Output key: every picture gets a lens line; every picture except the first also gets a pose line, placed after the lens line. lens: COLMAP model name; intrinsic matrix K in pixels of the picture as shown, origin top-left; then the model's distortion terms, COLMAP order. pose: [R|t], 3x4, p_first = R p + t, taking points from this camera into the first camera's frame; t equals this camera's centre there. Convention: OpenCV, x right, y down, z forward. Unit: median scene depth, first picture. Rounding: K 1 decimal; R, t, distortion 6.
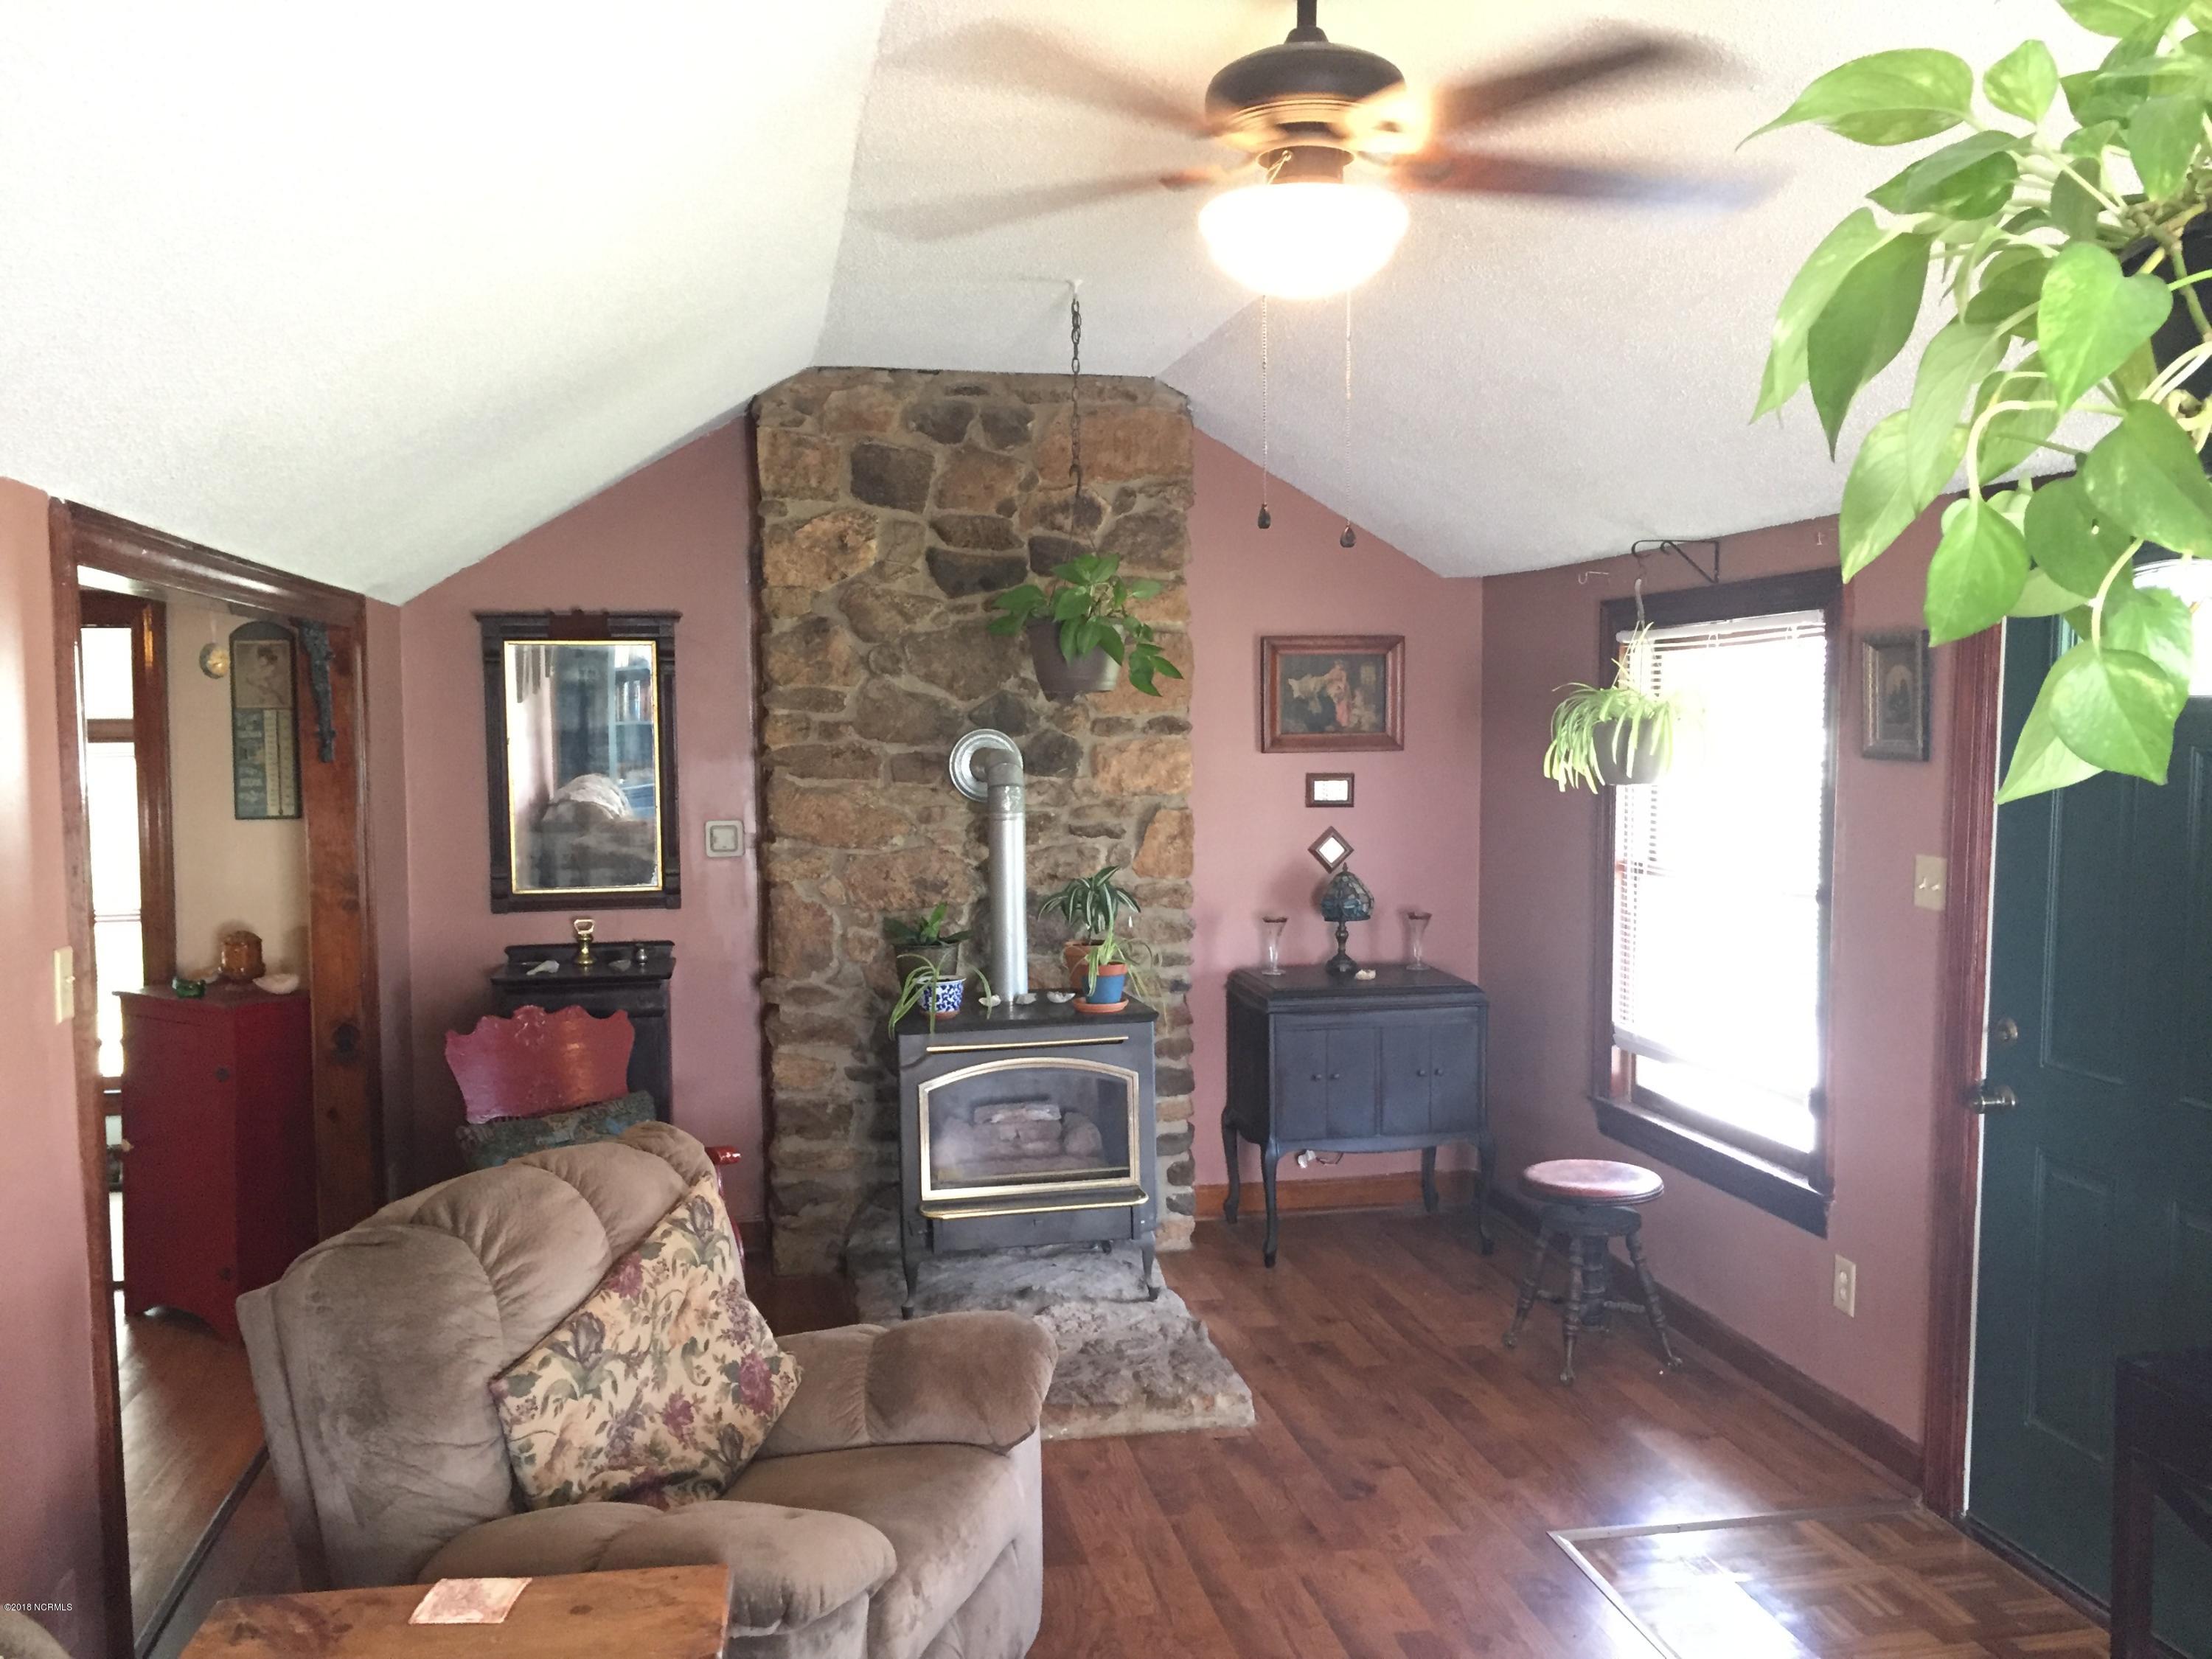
lens RADIAL K [[1903.3, 0, 1106.0], [0, 1903.3, 829.5], [0, 0, 1]] dist [0.074966, -0.114666]
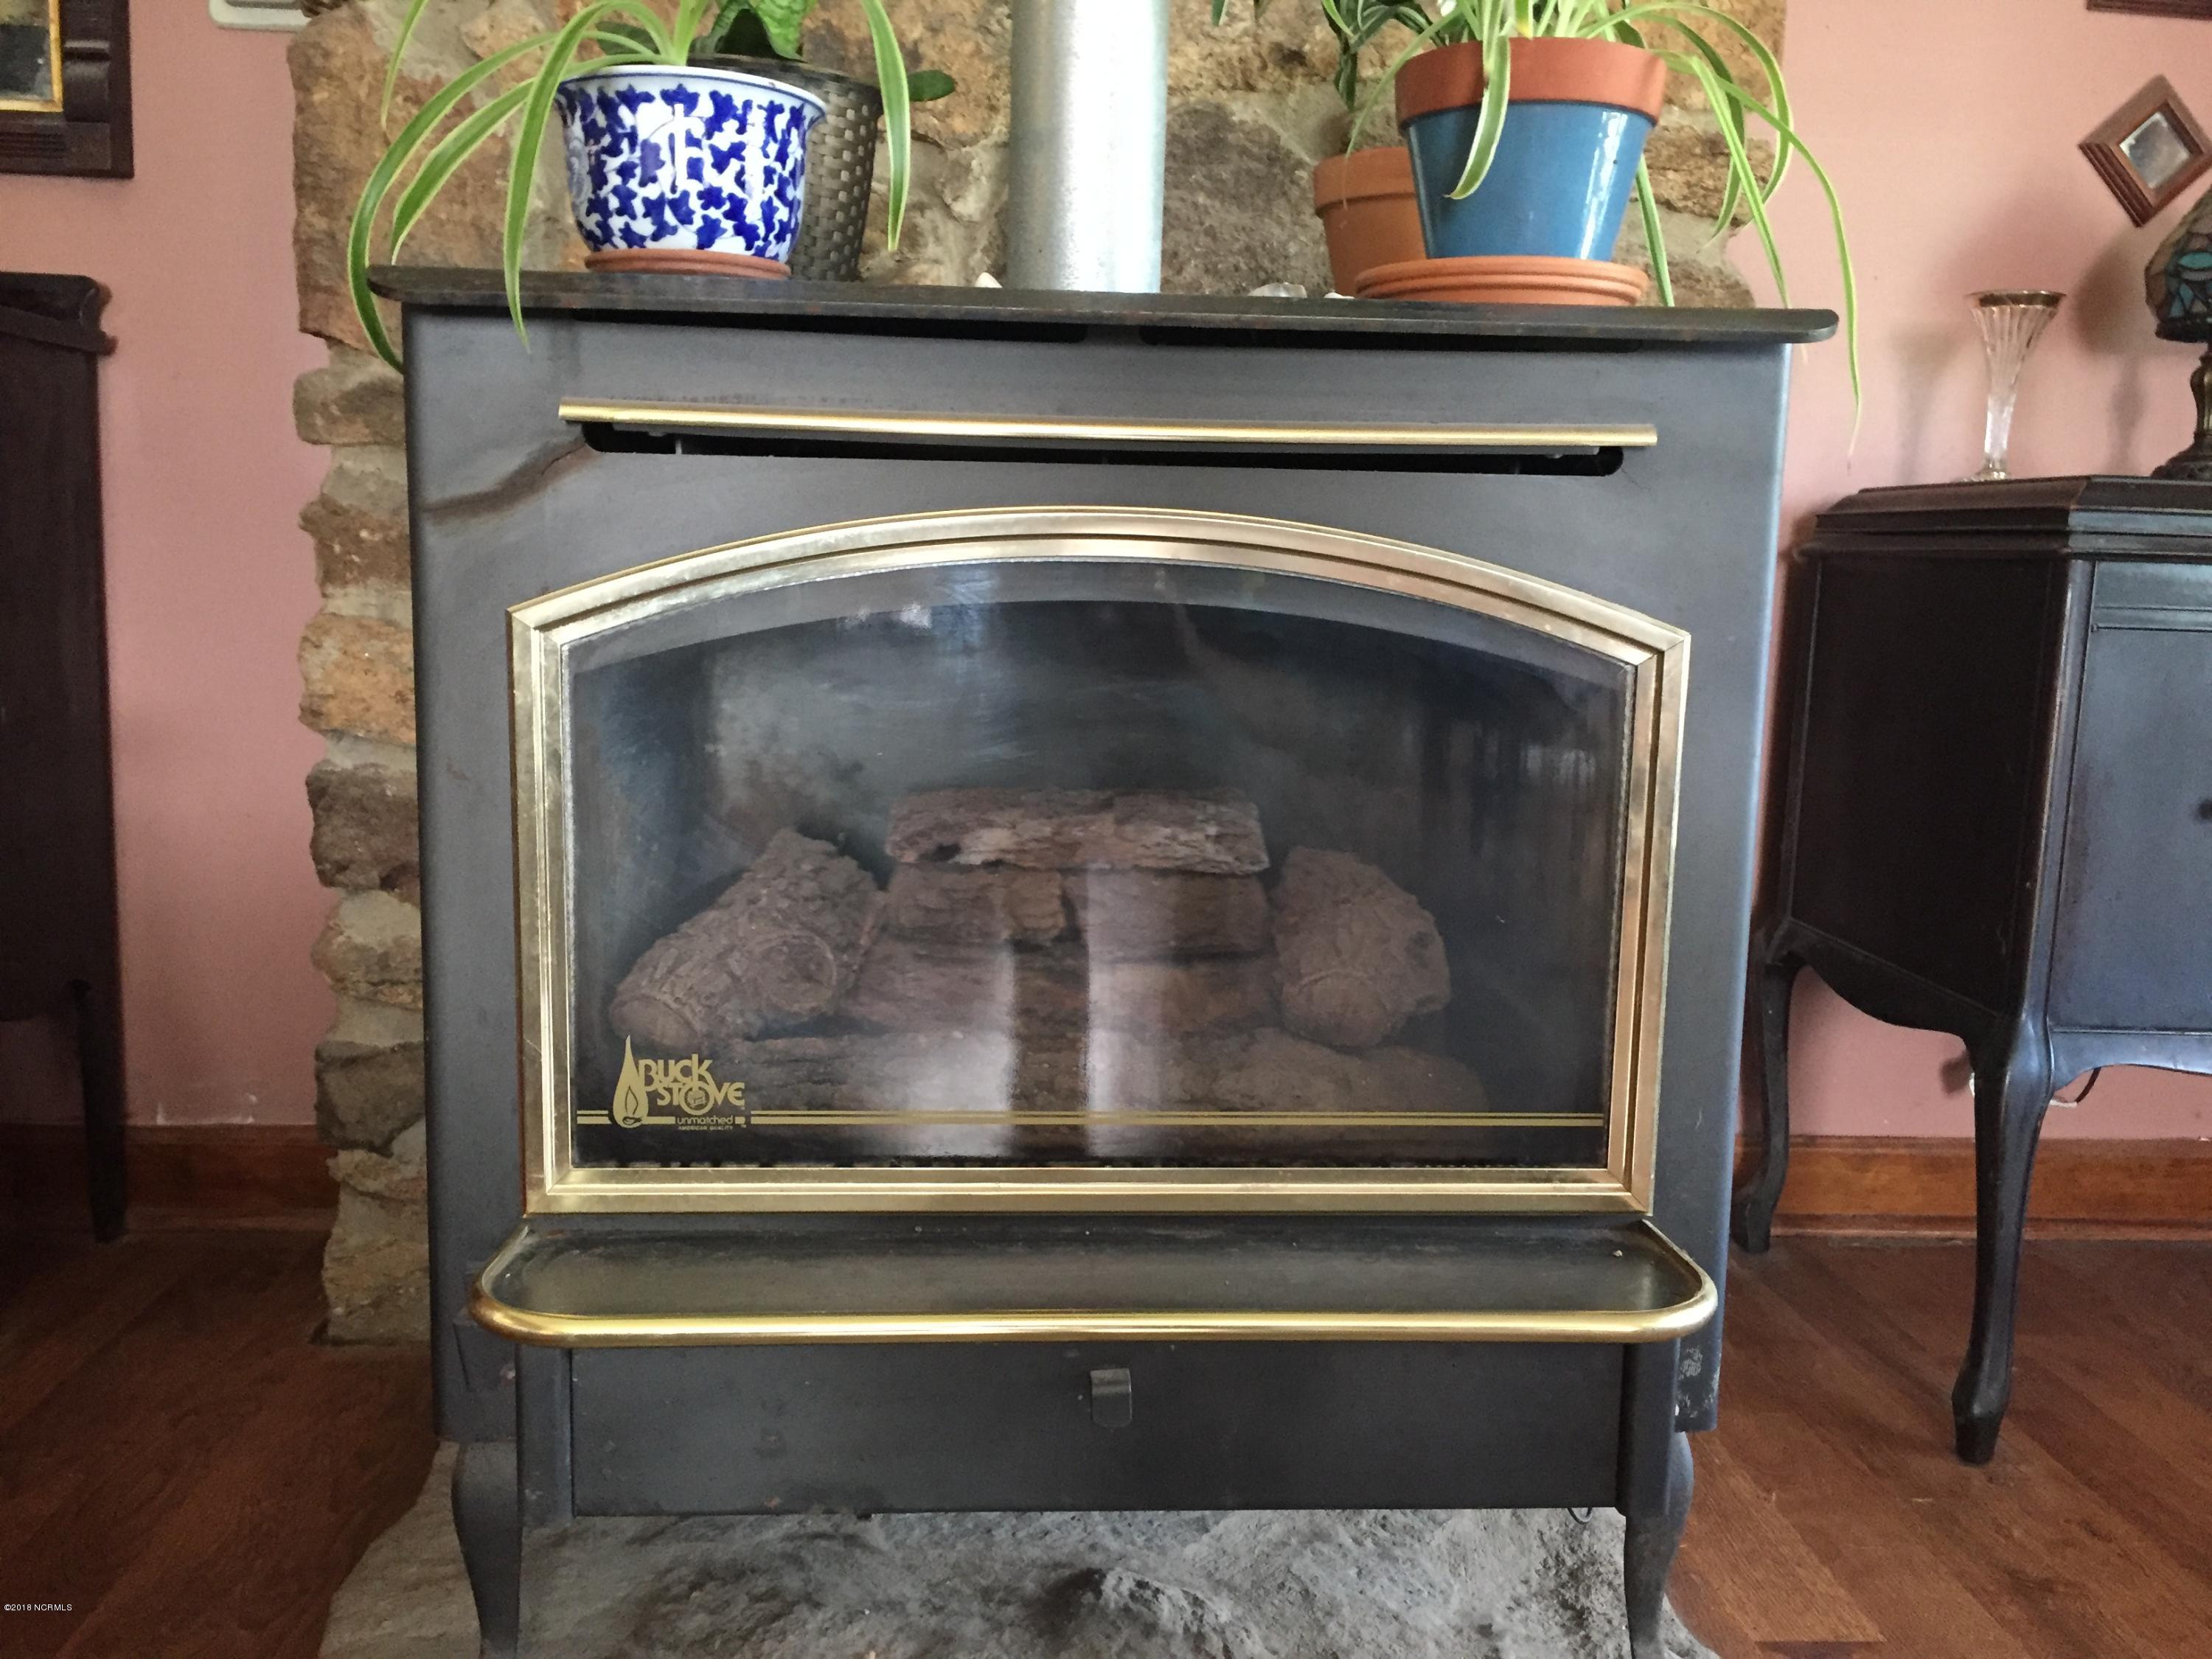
lens RADIAL K [[1903.3, 0, 1106.0], [0, 1903.3, 829.5], [0, 0, 1]] dist [0.074966, -0.114666]
pose [[0.991898, 0.060831, -0.111527, -0.016189], [-0.051909, 0.995343, 0.081230, 0.120133], [0.115949, -0.074783, 0.990436, 0.716285]]
